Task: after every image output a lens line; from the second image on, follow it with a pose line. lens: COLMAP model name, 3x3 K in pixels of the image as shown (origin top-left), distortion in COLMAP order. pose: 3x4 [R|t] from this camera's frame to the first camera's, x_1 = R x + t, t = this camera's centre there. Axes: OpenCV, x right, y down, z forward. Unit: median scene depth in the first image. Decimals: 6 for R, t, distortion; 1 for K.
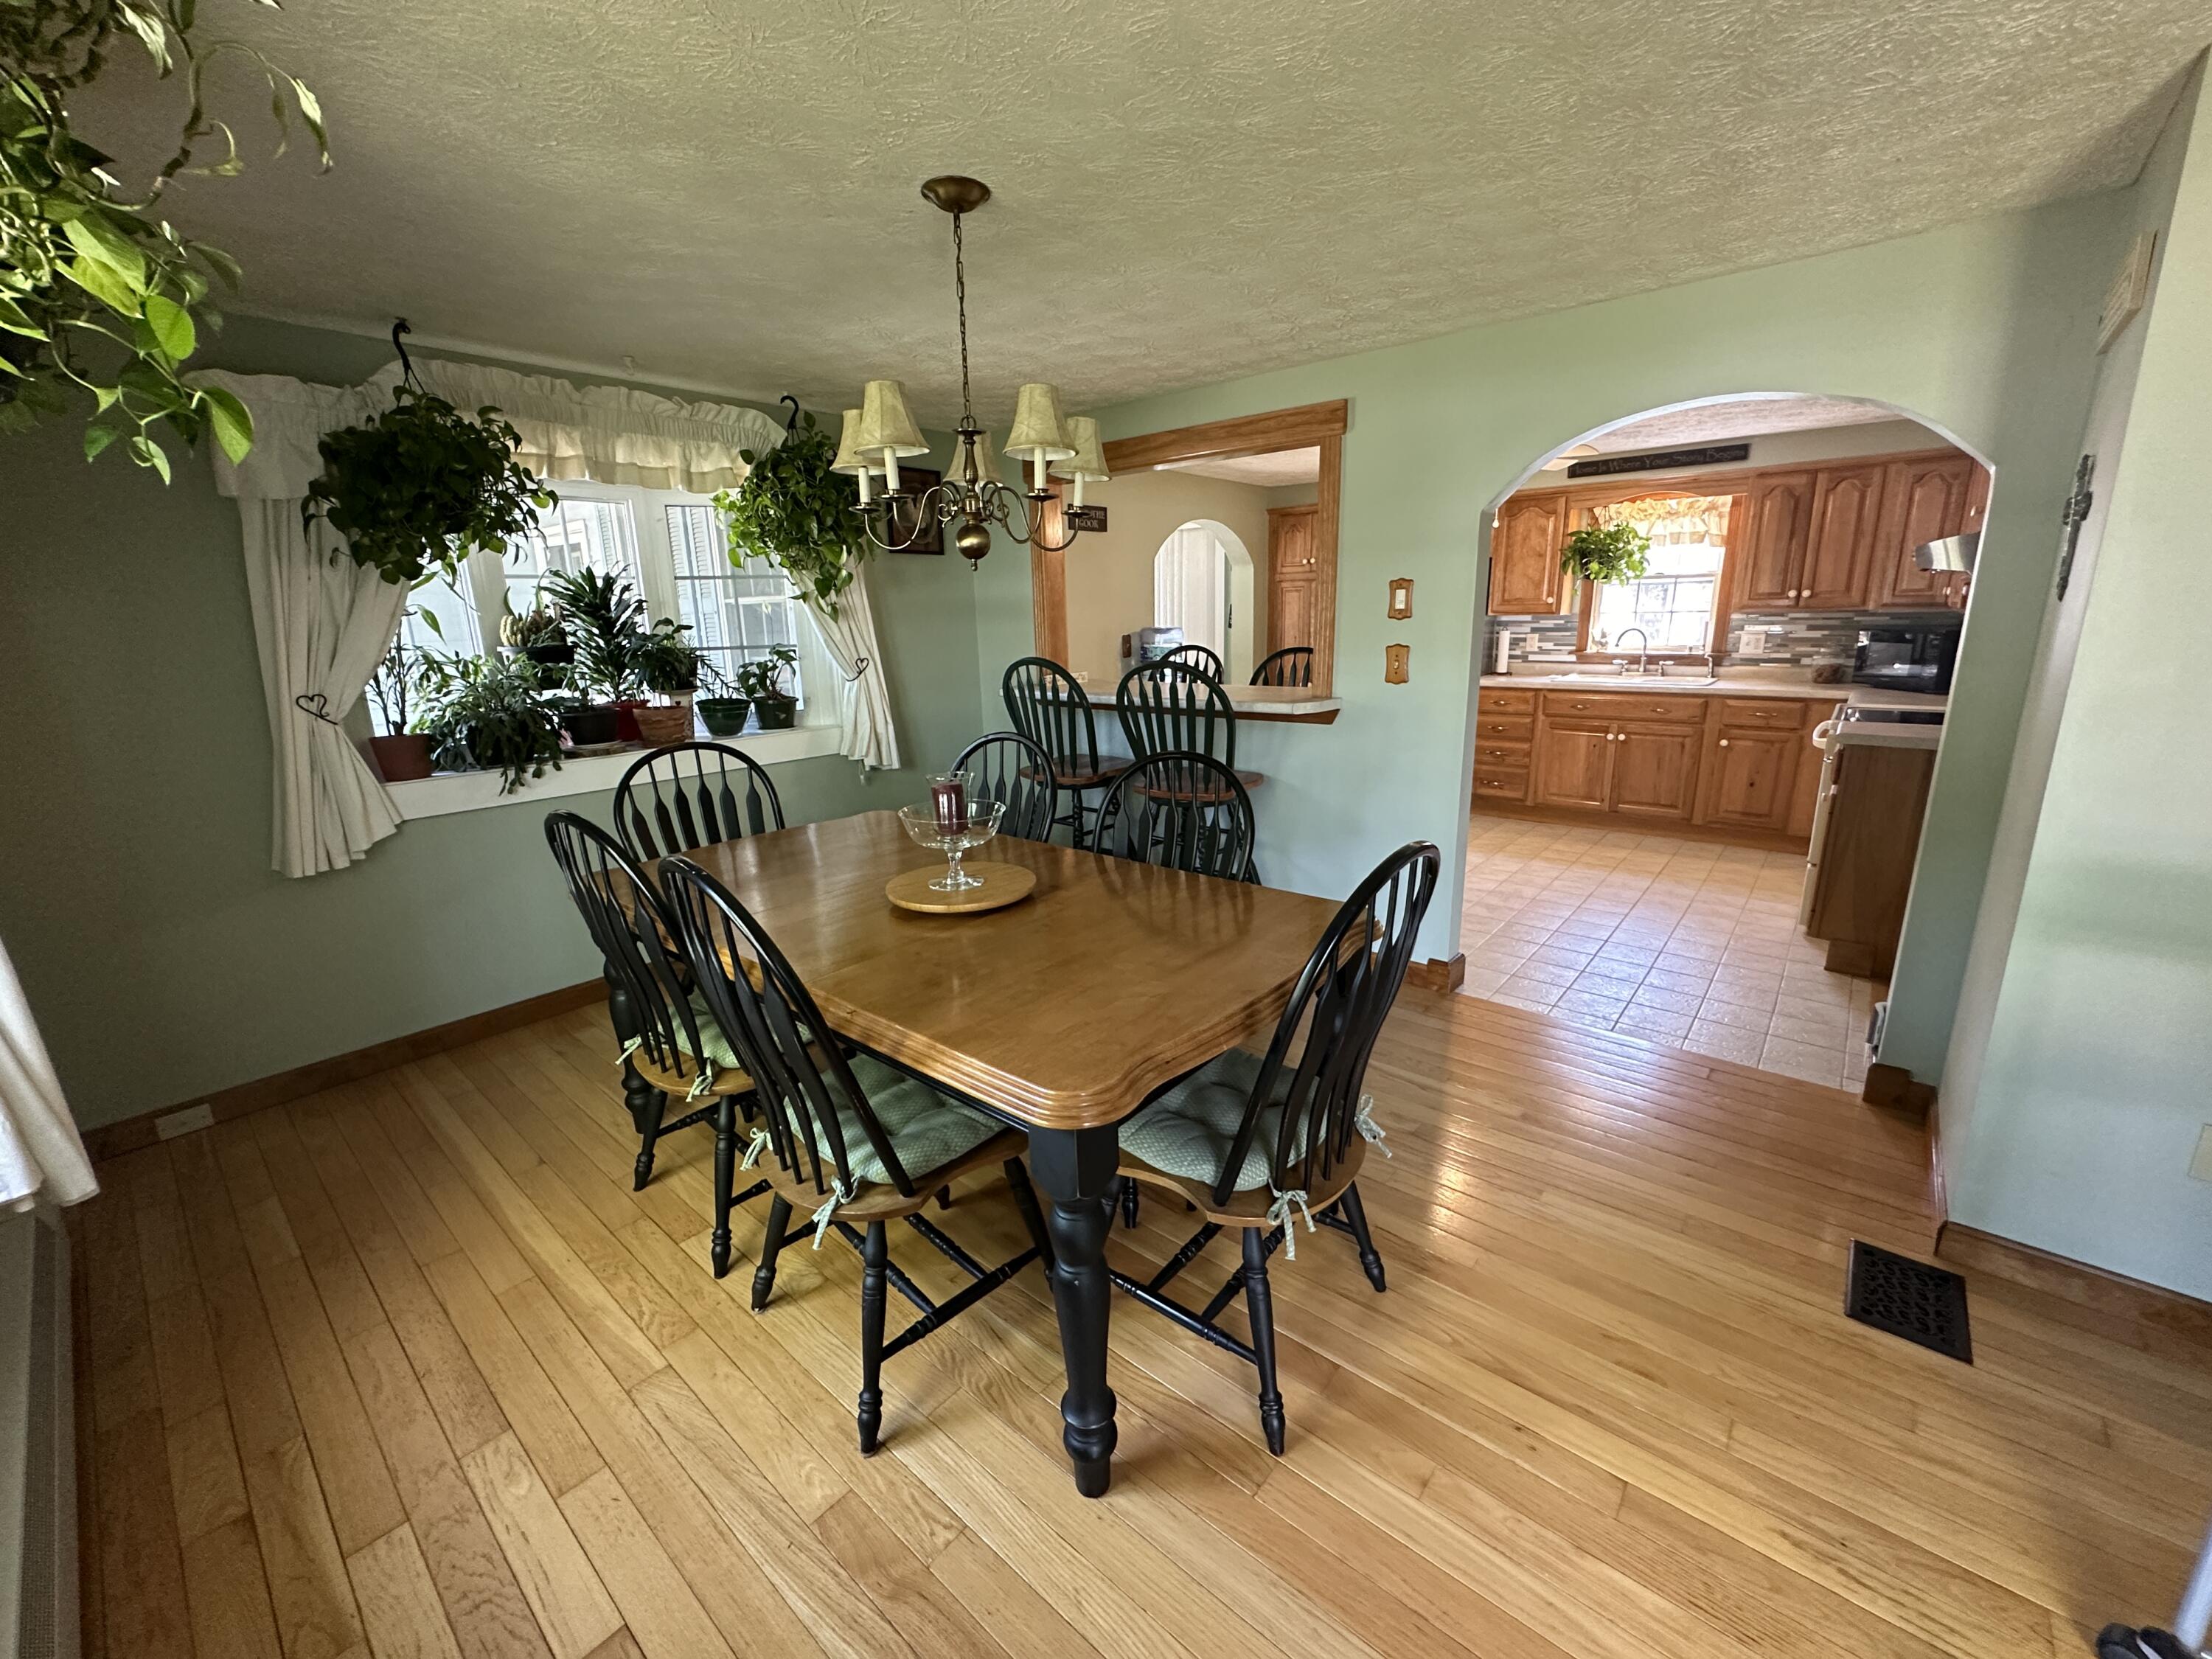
lens RADIAL K [[886.3, 0, 1114.7], [0, 886.3, 819.9], [0, 0, 1]] dist [-0.001312, -0.000111]
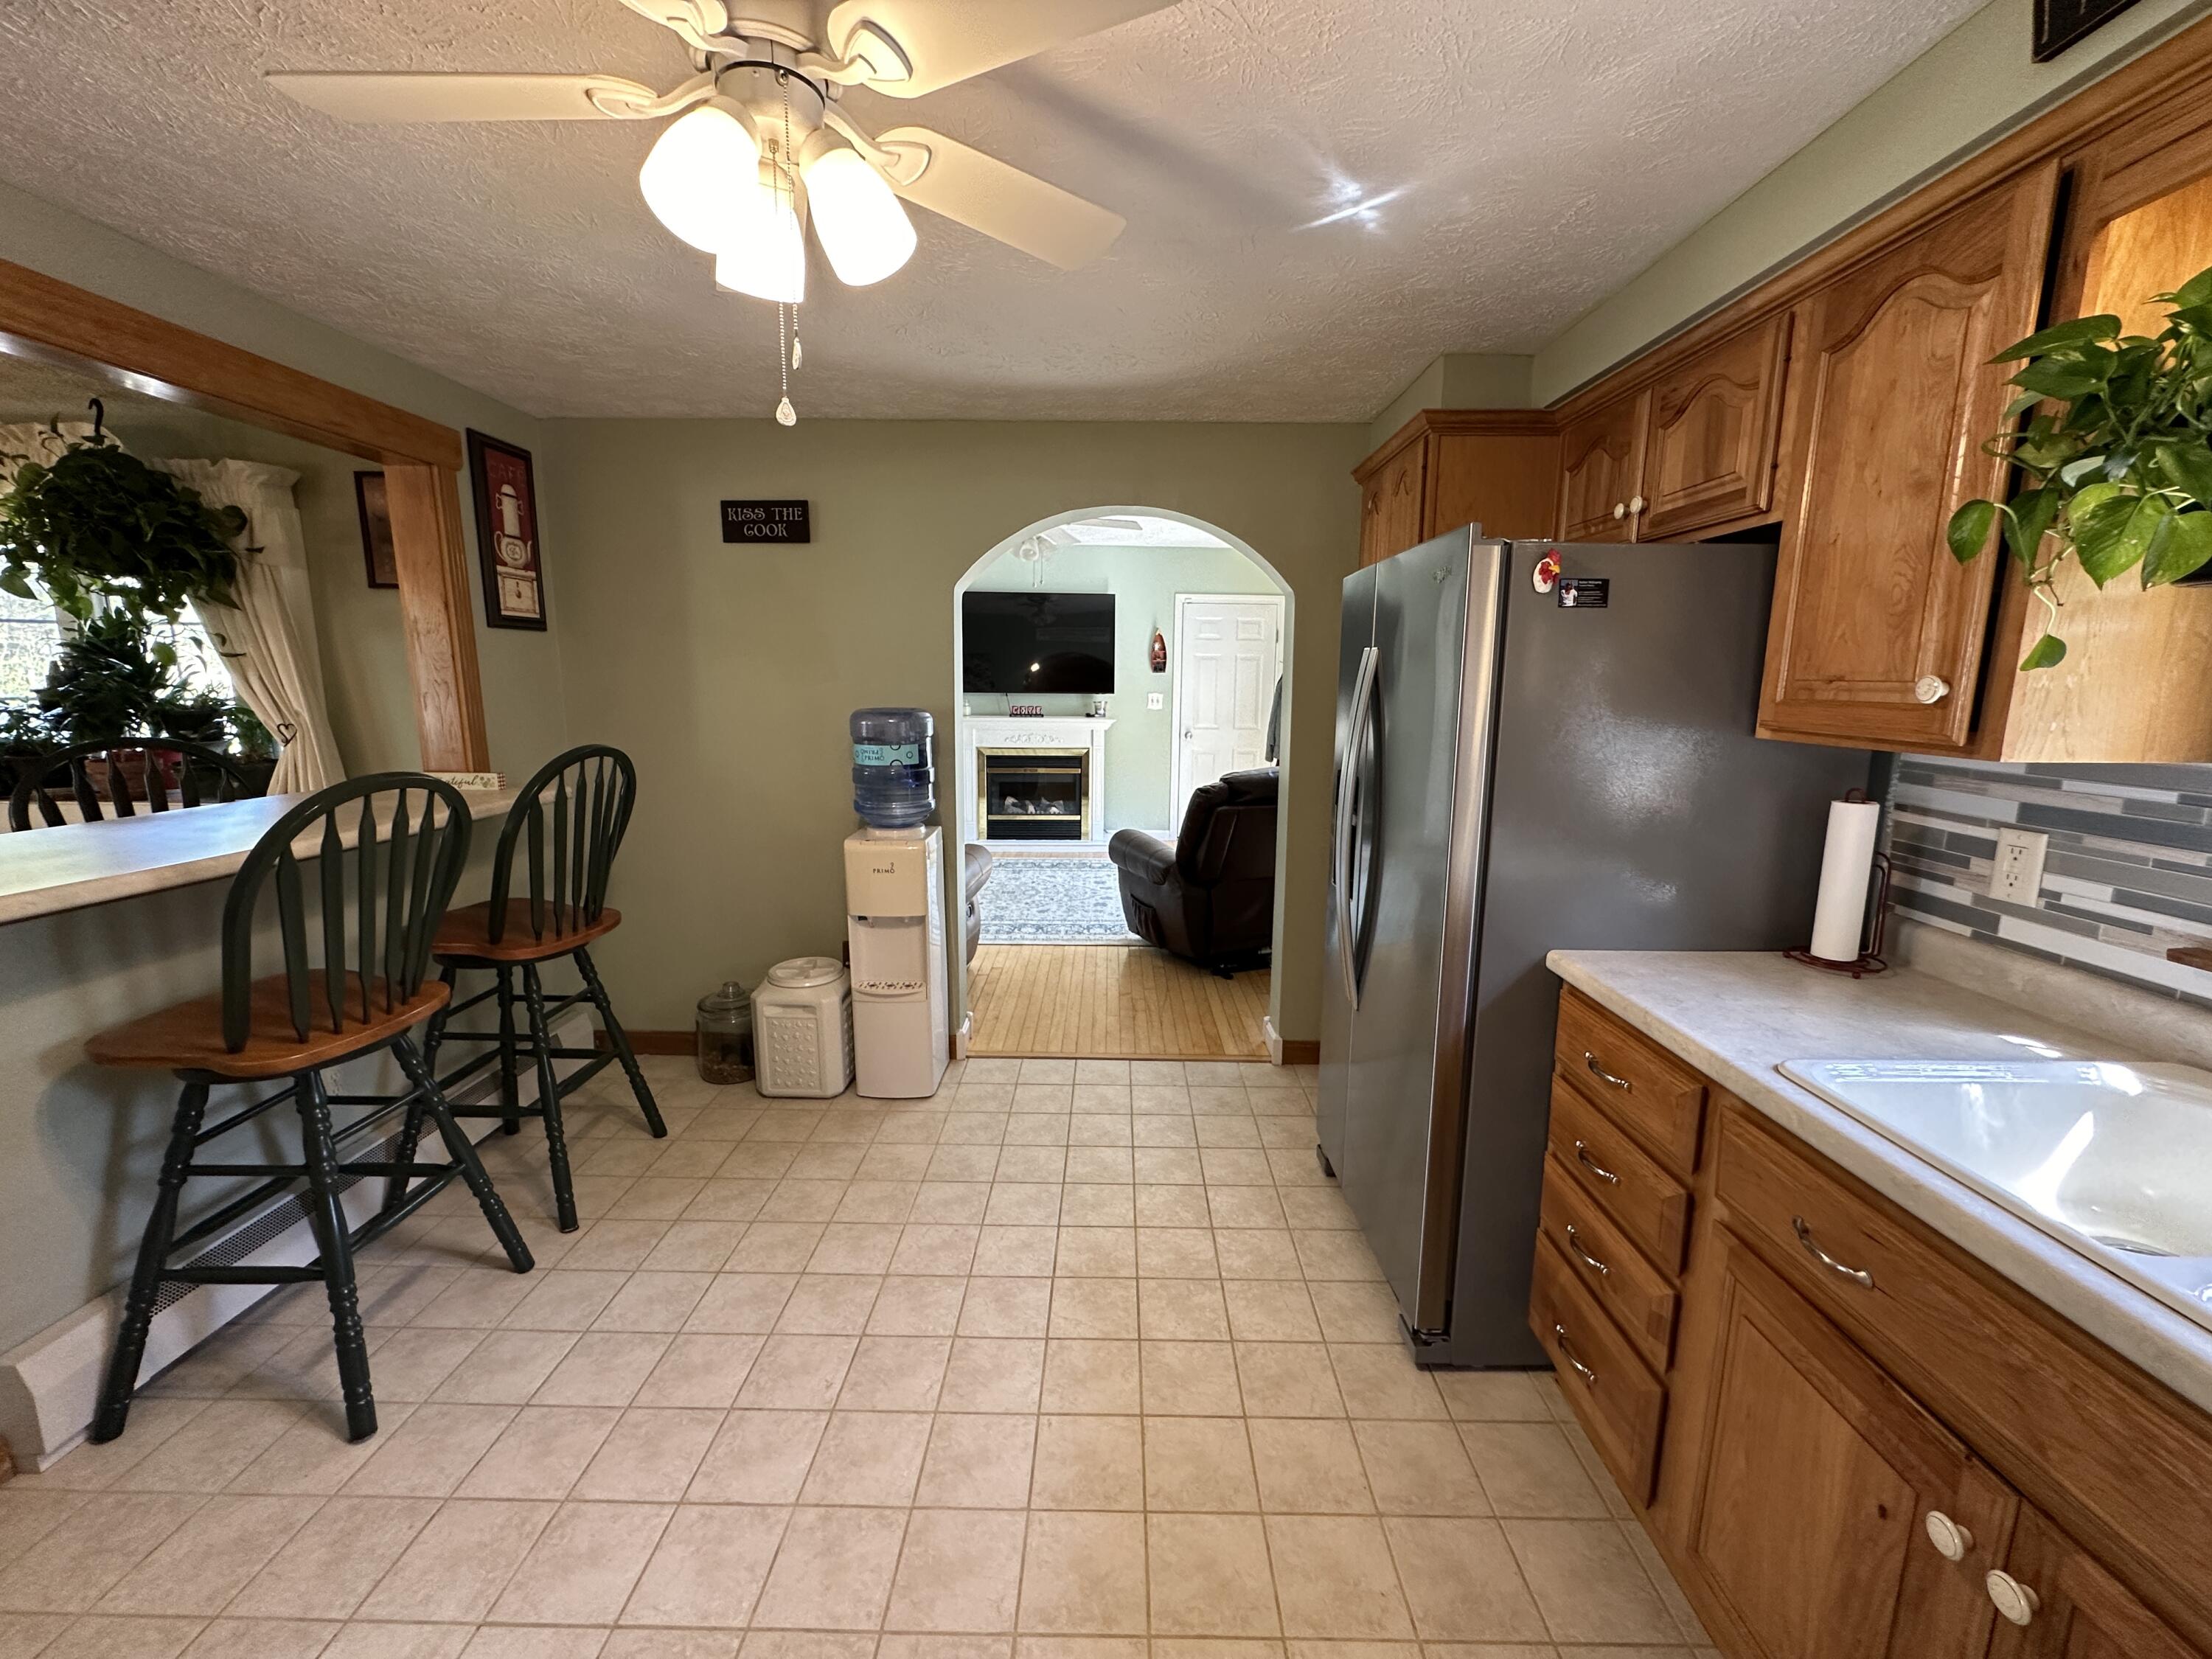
lens RADIAL K [[884.5, 0, 1109.9], [0, 884.5, 825.9], [0, 0, 1]] dist [-0.001359, -0.000145]
pose [[0.637184, 0.157617, -0.754423, 0.981971], [-0.197503, 0.979571, 0.037845, -0.343789], [0.744976, 0.124887, 0.655297, 1.332933]]
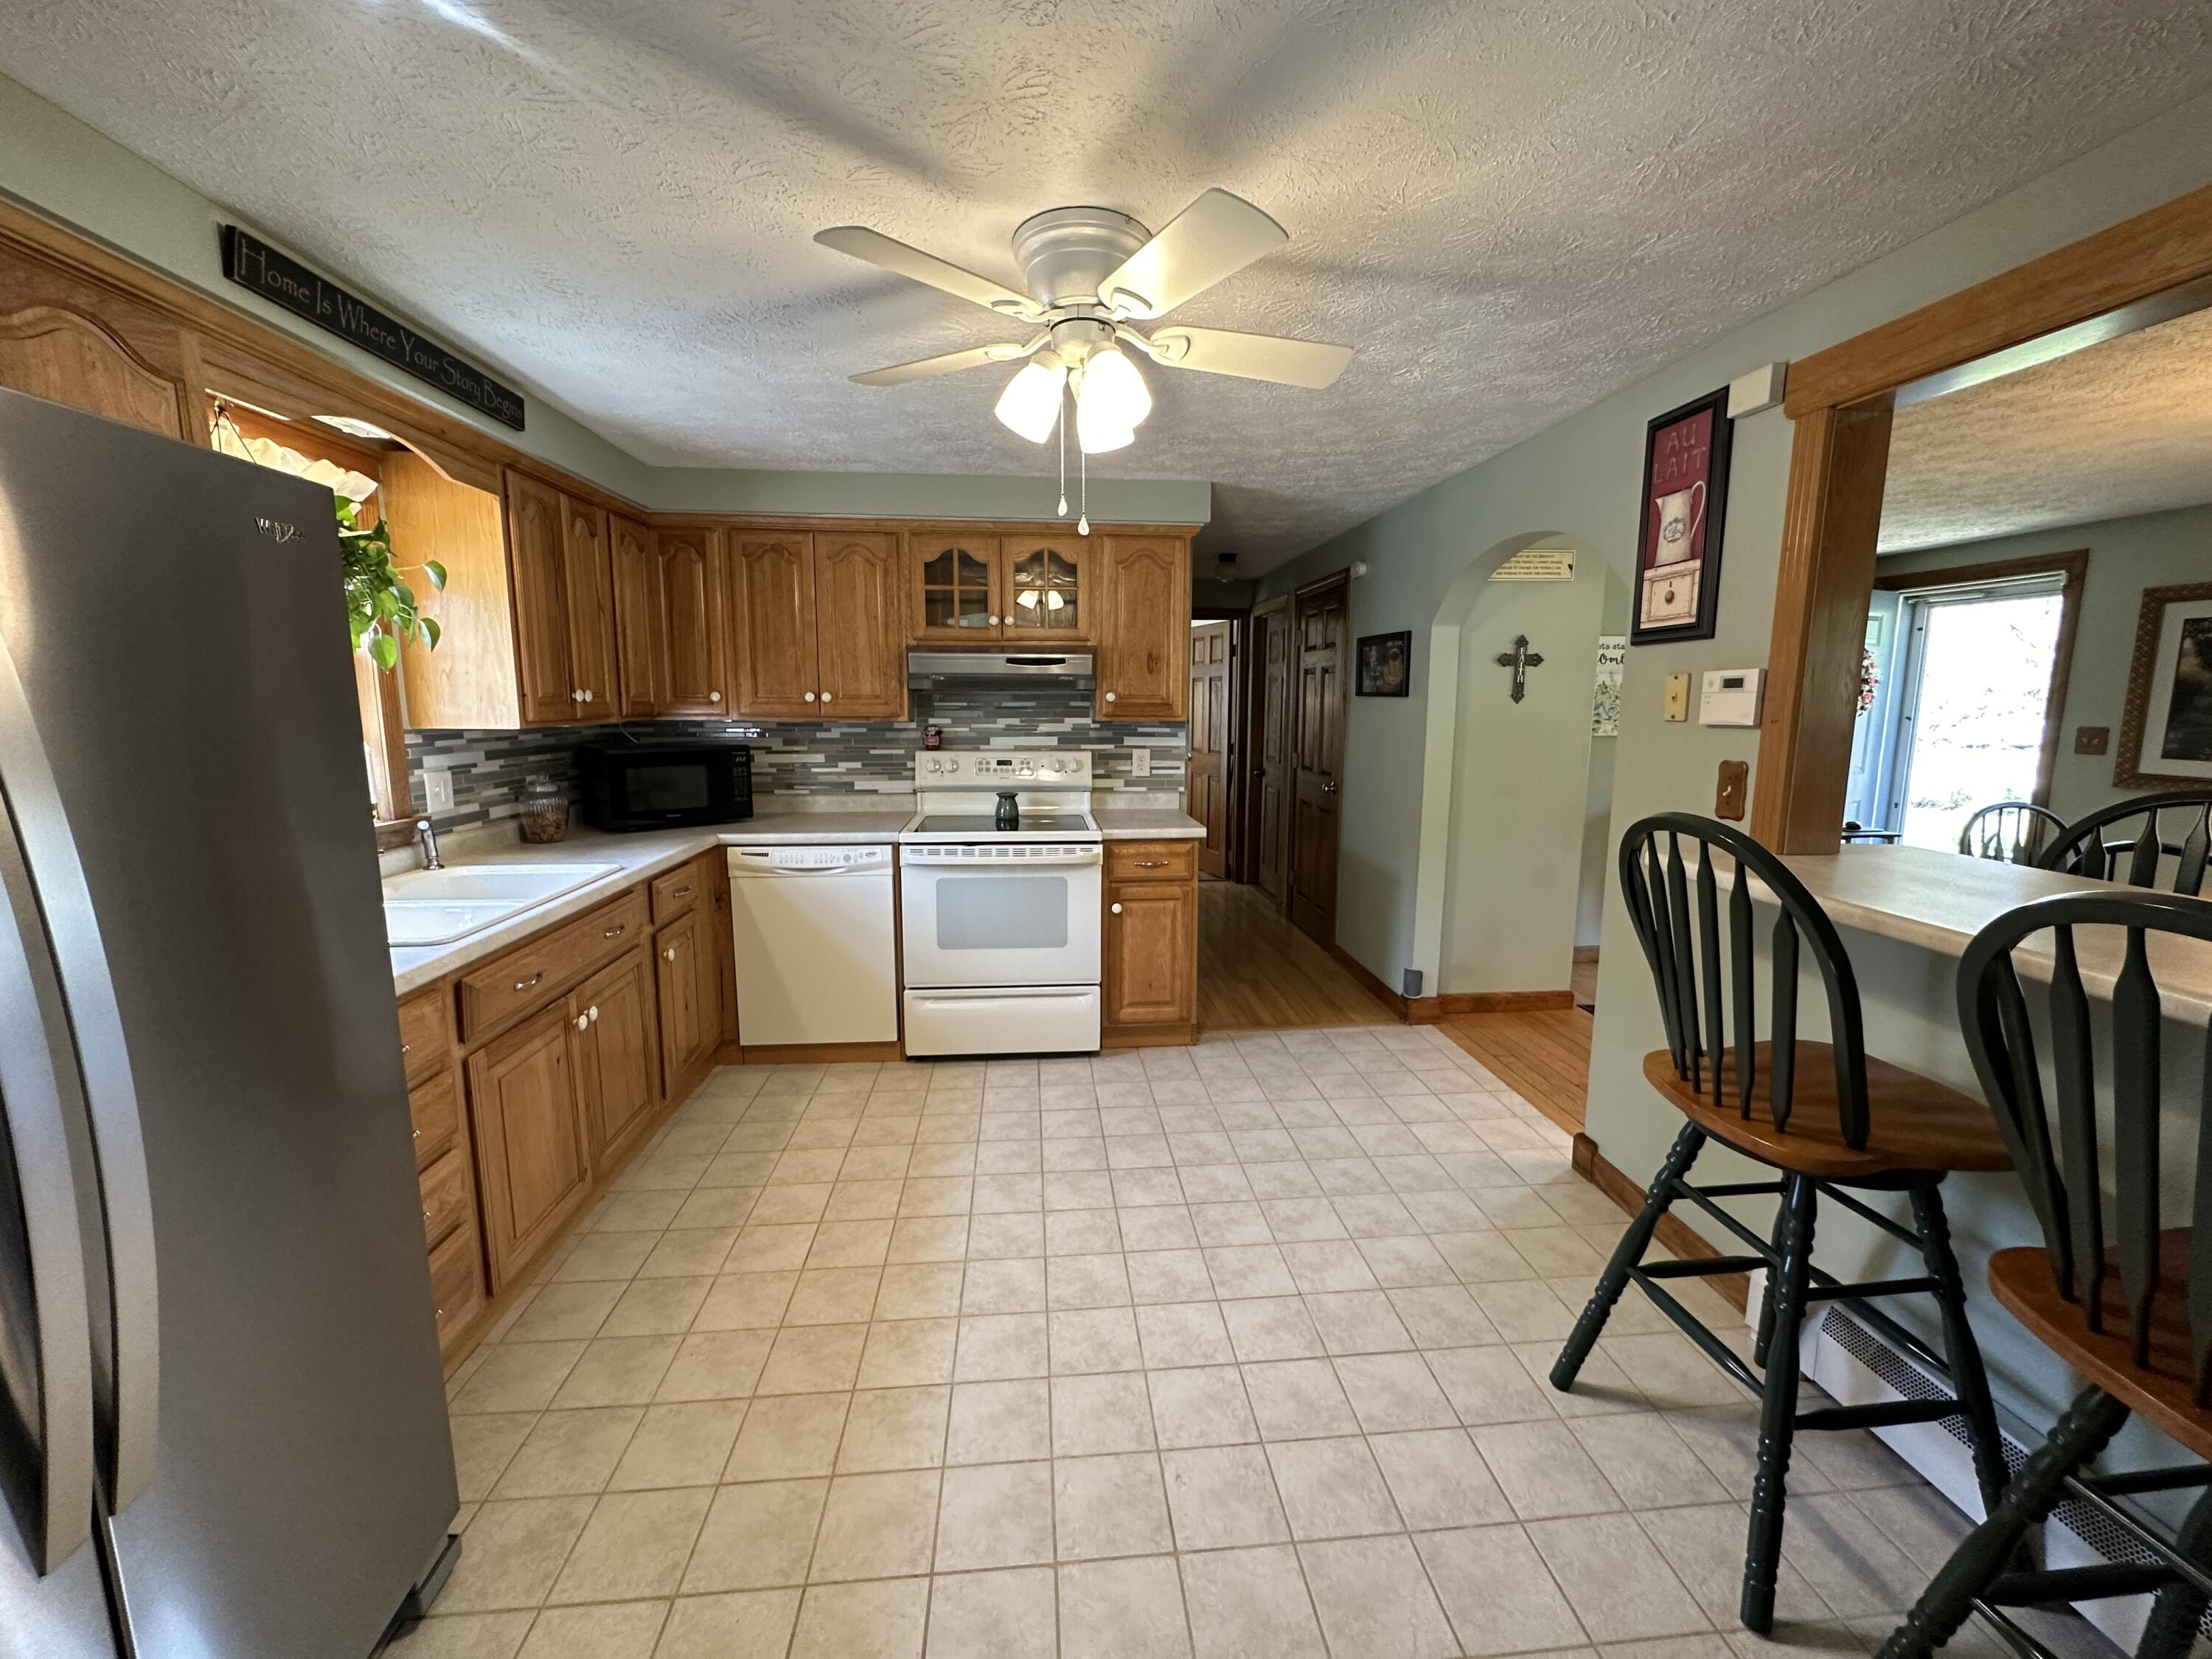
lens RADIAL K [[873.0, 0, 1124.6], [0, 873.0, 833.6], [0, 0, 1]] dist [-0.010855, 0.000155]
pose [[-0.720360, -0.084764, 0.688401, 0.179559], [0.171961, 0.939692, 0.295650, -0.441113], [-0.671946, 0.331352, -0.662340, 1.854896]]
